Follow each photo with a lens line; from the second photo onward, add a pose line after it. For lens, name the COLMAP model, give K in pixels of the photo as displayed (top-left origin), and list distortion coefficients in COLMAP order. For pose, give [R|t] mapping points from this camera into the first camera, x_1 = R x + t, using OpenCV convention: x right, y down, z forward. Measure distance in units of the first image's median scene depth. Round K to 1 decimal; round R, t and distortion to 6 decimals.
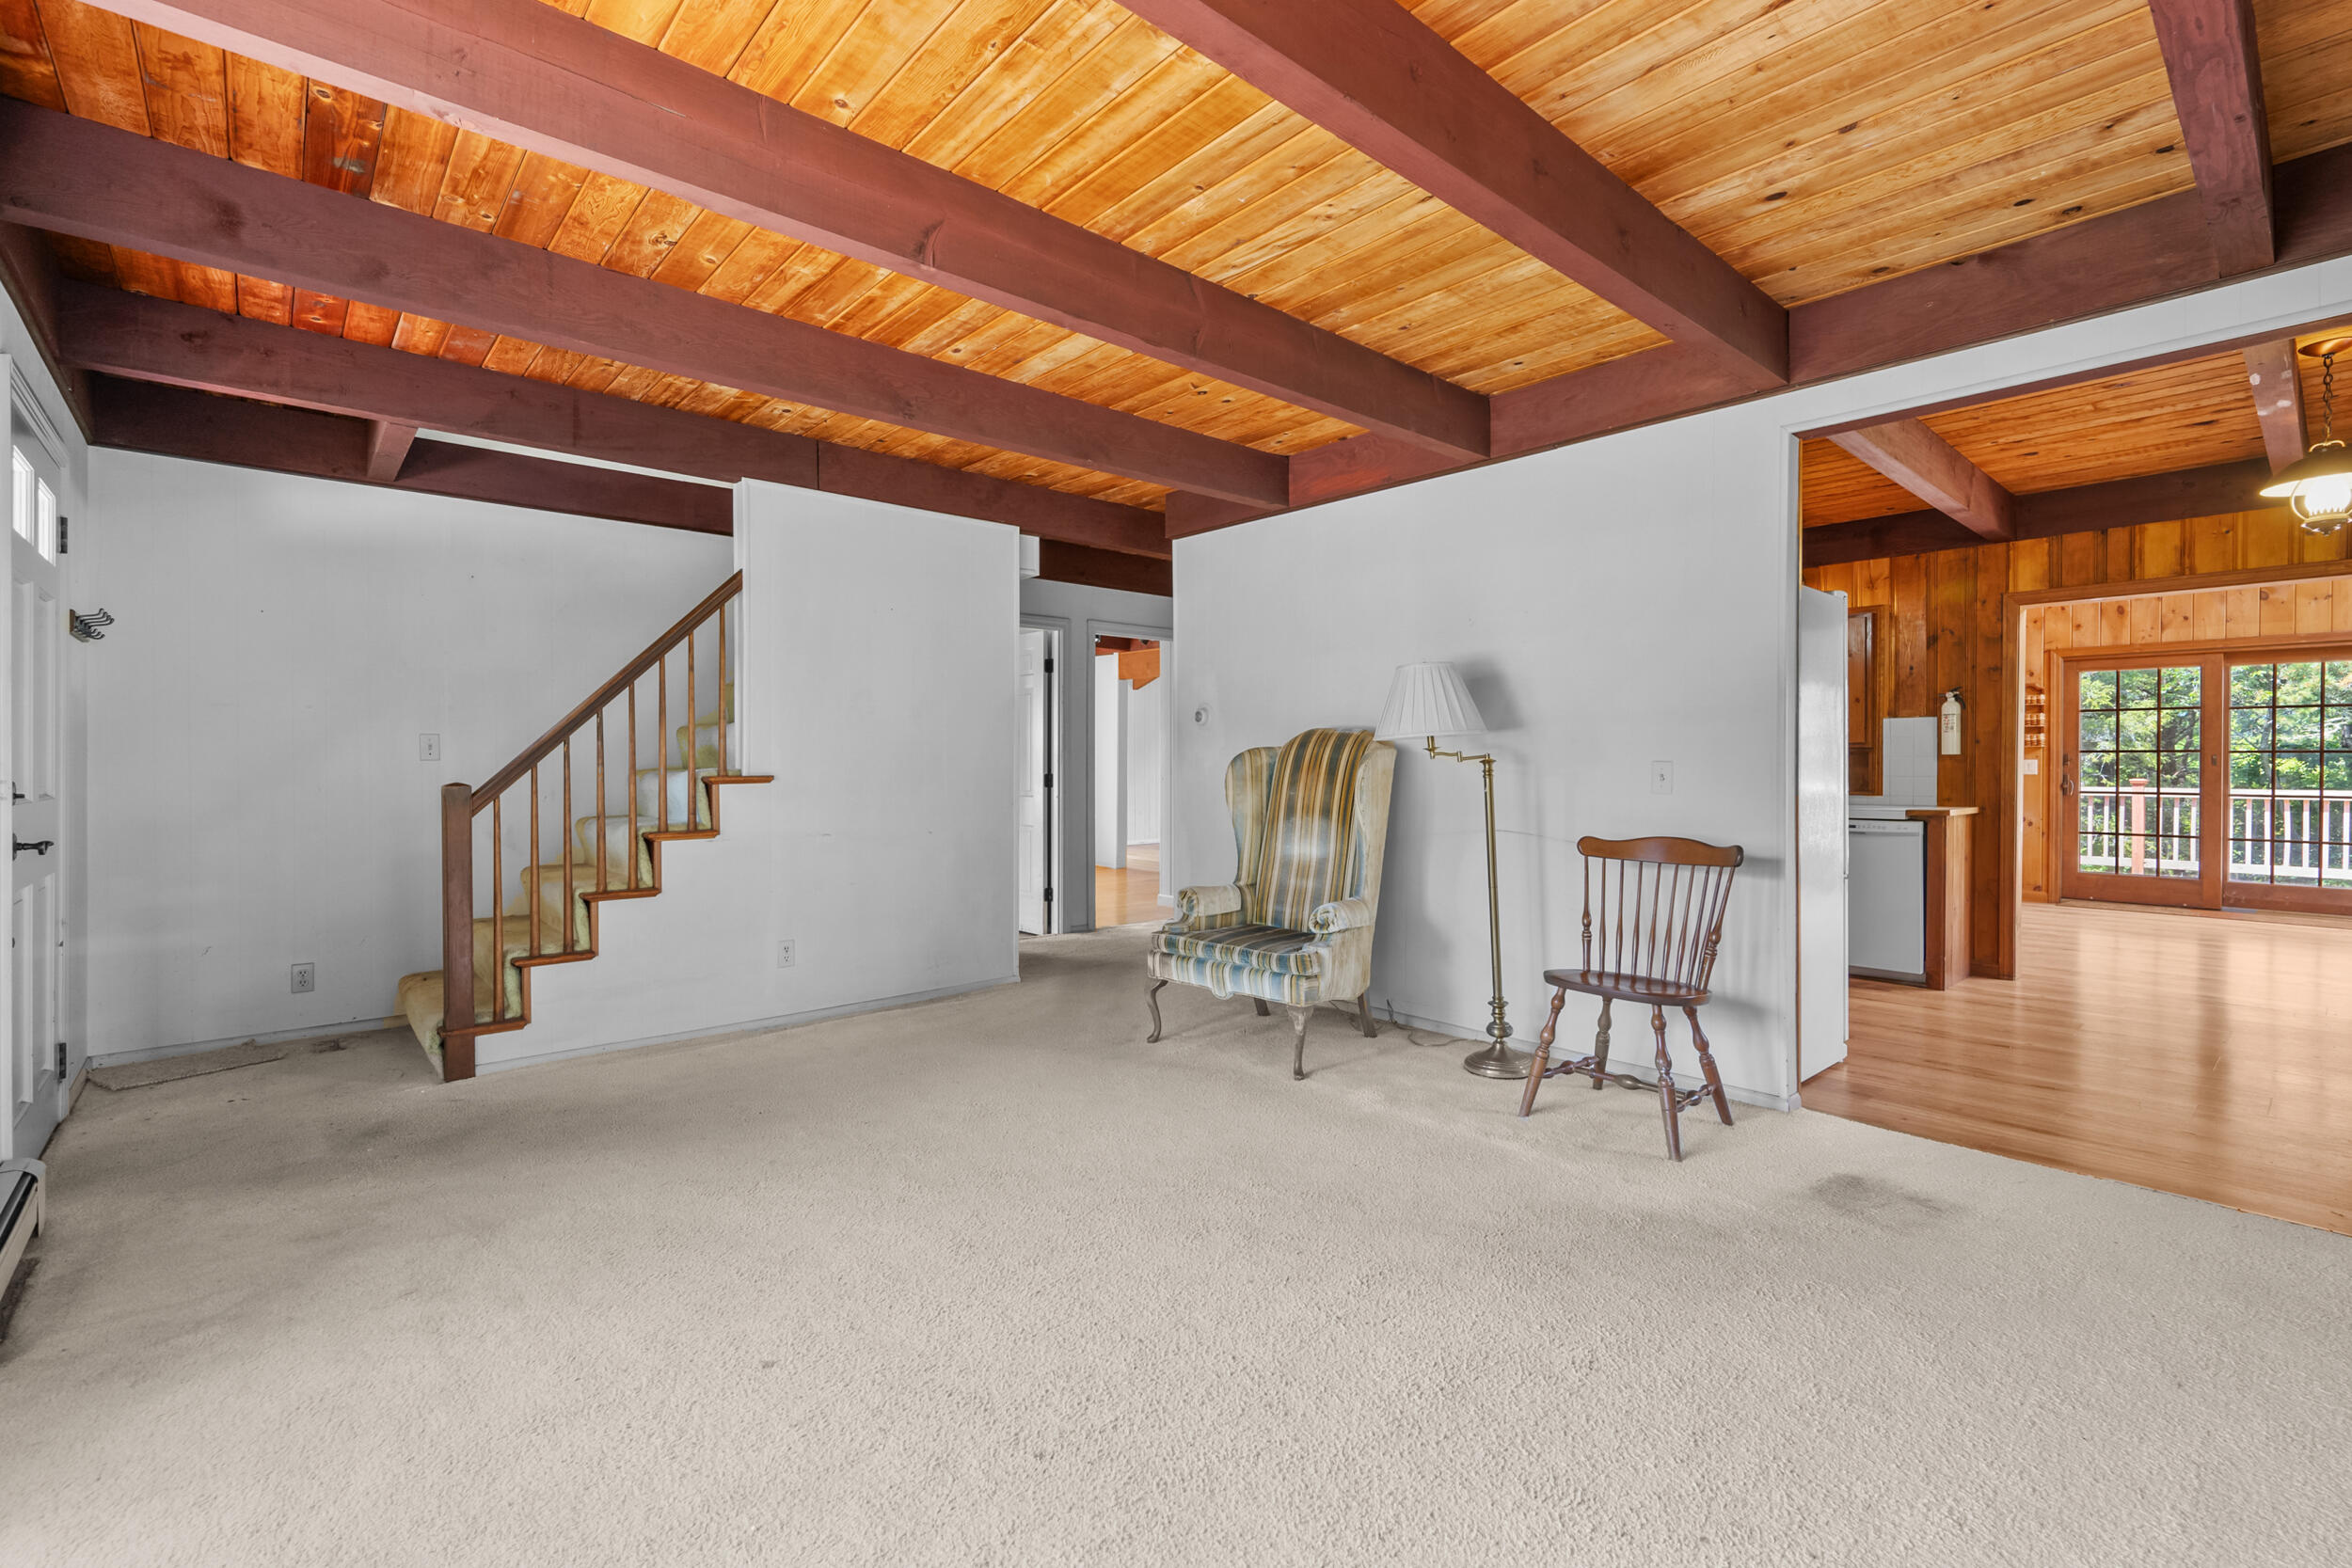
lens RADIAL K [[1038.1, 0, 1182.6], [0, 1038.1, 772.7], [0, 0, 1]] dist [-0.002357, 0.000136]
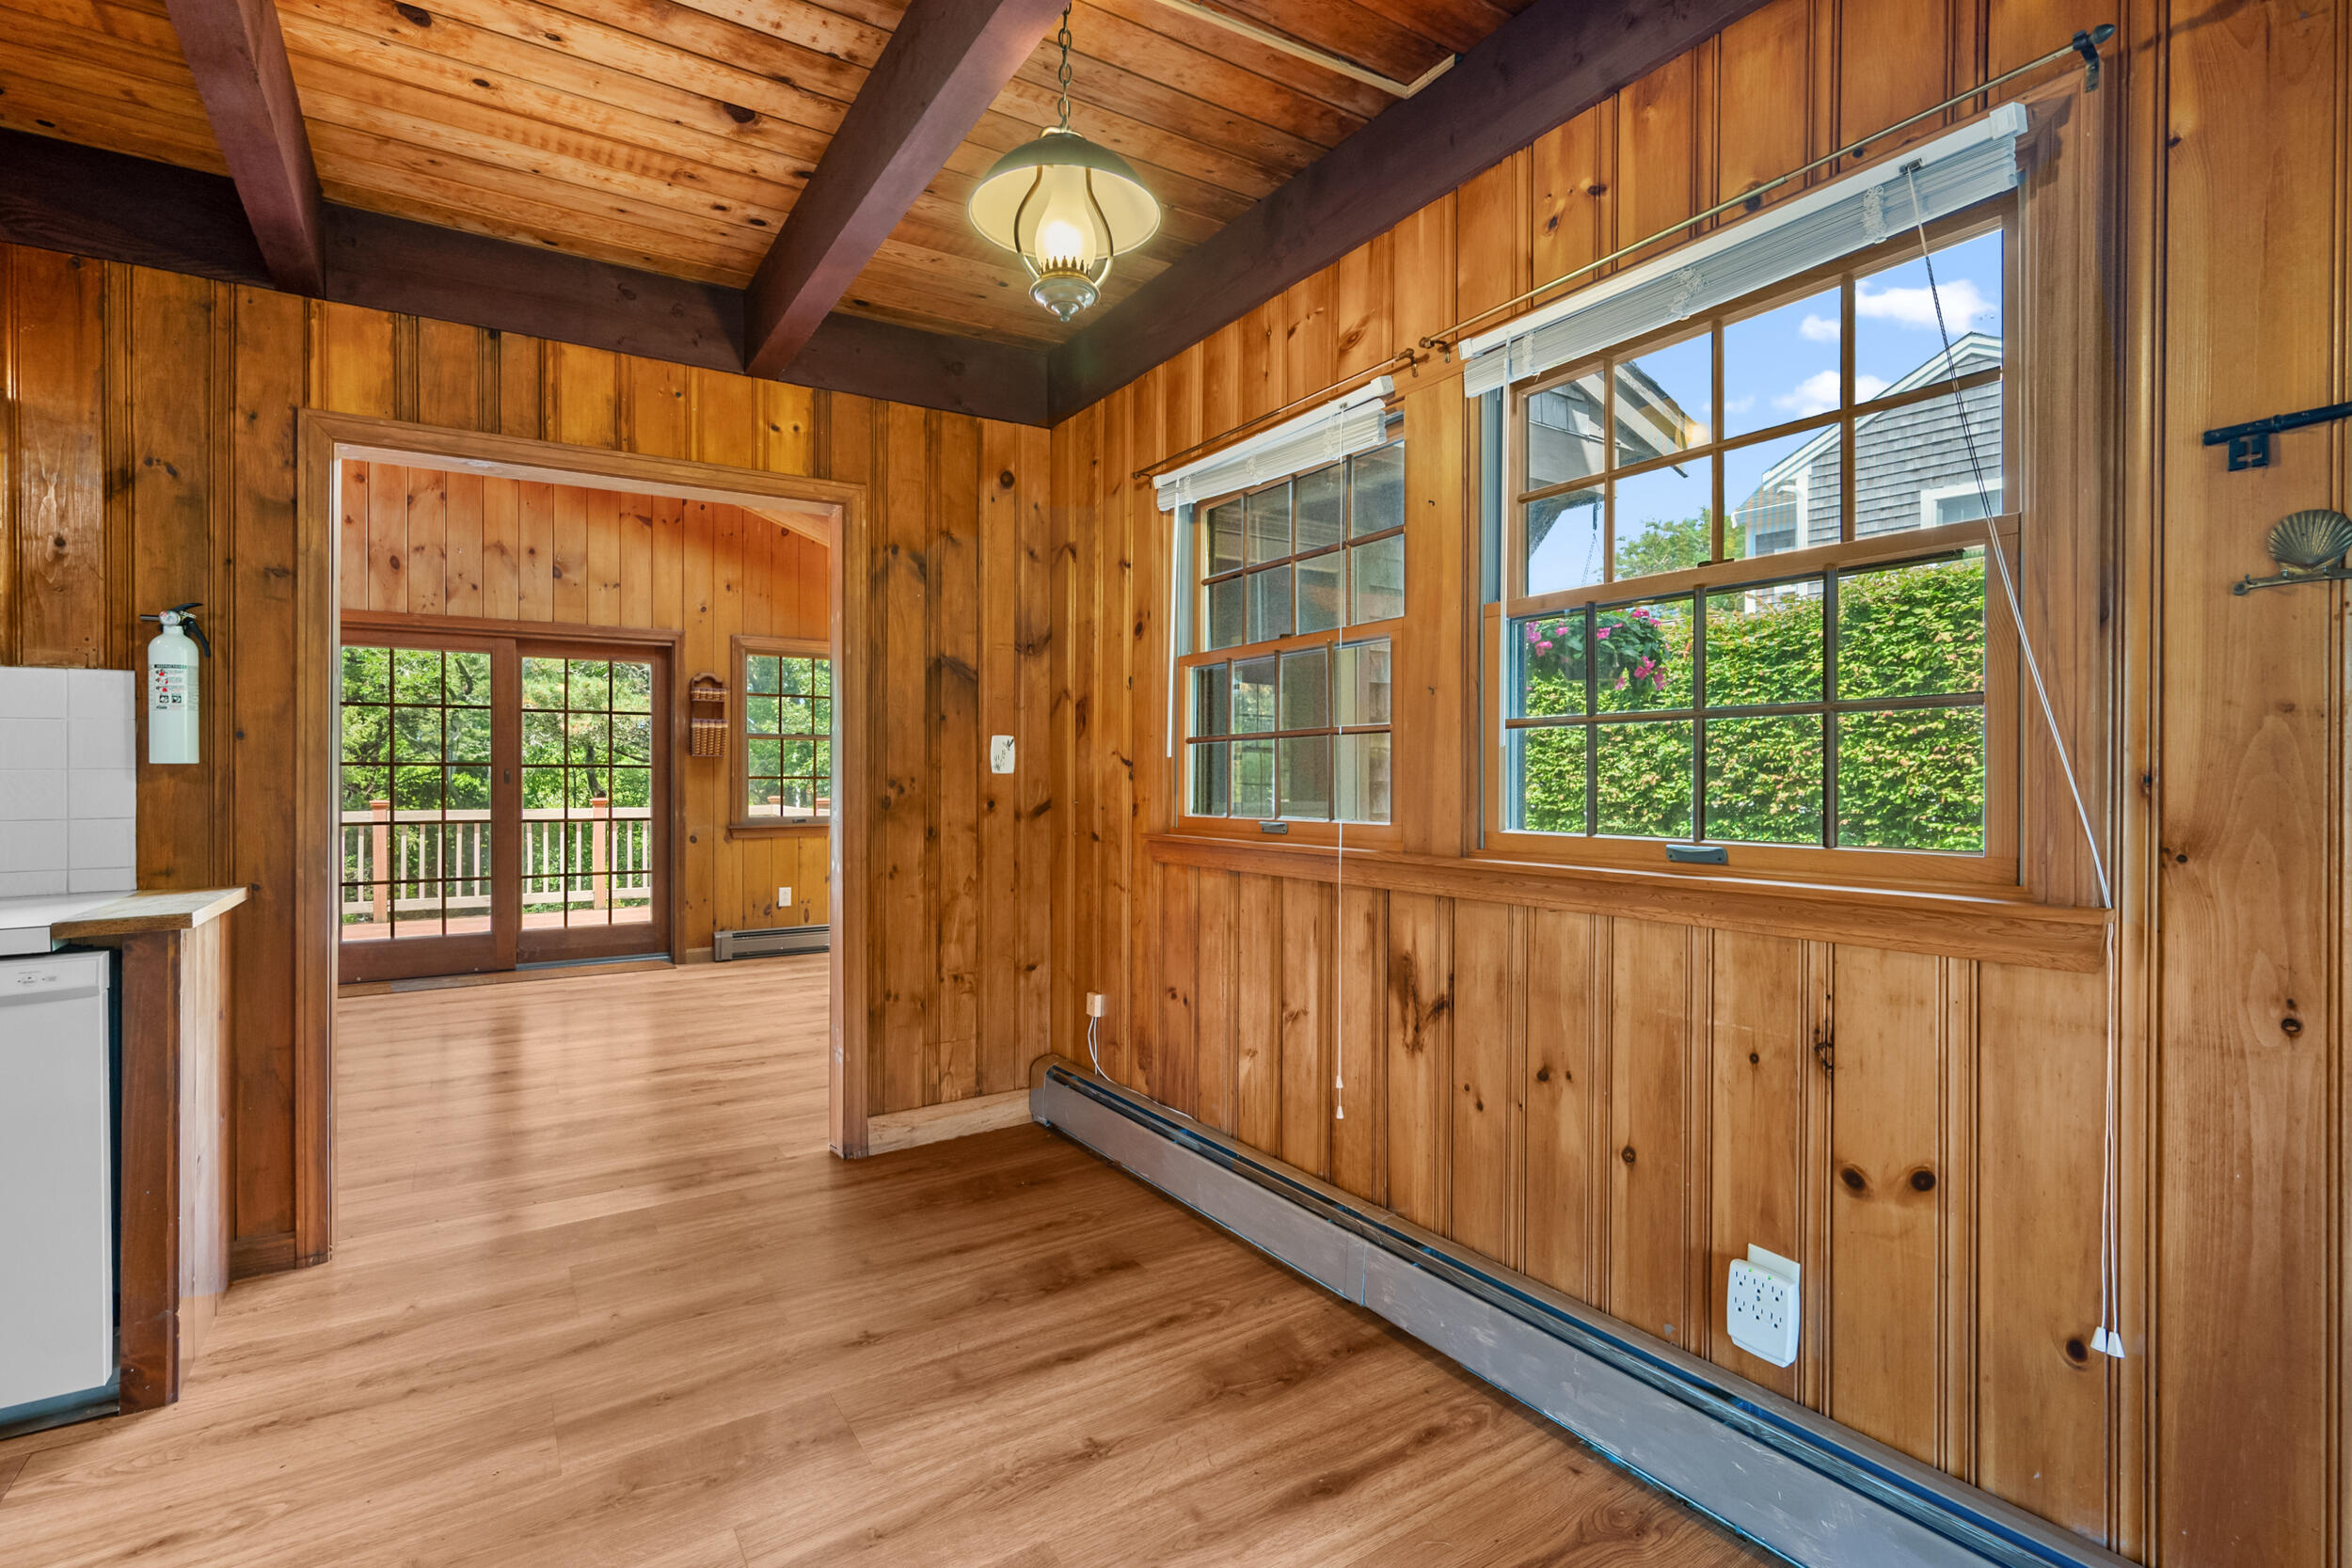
lens RADIAL K [[1093.6, 0, 1180.2], [0, 1093.6, 780.9], [0, 0, 1]] dist [-0.010345, 0.000699]
pose [[0.146397, -0.003047, 0.989221, 0.377965], [0.008544, 0.999962, 0.001815, -0.008386], [-0.989189, 0.008186, 0.146418, 0.548351]]
